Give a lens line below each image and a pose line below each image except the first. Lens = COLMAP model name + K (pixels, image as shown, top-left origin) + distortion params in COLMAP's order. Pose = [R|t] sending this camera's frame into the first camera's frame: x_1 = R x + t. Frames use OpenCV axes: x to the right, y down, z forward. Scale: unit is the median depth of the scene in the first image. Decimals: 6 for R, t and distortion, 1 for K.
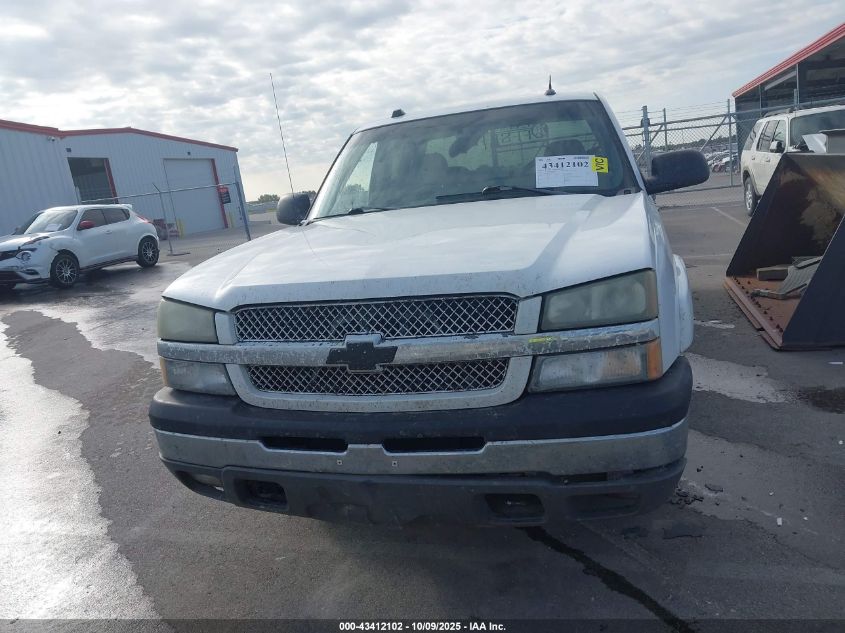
lens RADIAL K [[639.7, 0, 422.5], [0, 639.7, 316.5], [0, 0, 1]] dist [0.034116, -0.010218]
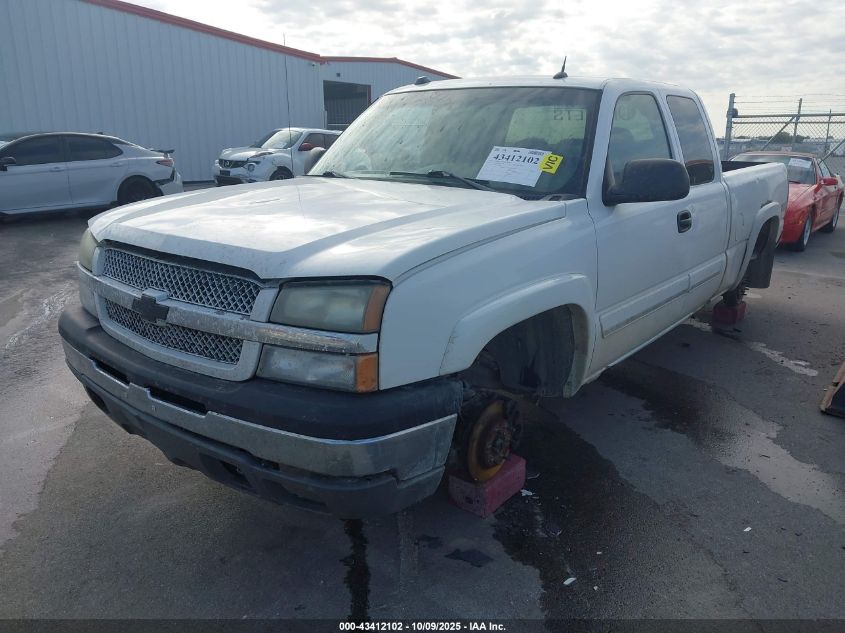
lens RADIAL K [[639.7, 0, 422.5], [0, 639.7, 316.5], [0, 0, 1]] dist [0.034116, -0.010218]
pose [[0.919999, 0.217012, -0.326354, 0.665836], [-0.190145, 0.975288, 0.112505, -0.133034], [0.342705, -0.041450, 0.938528, 0.093238]]
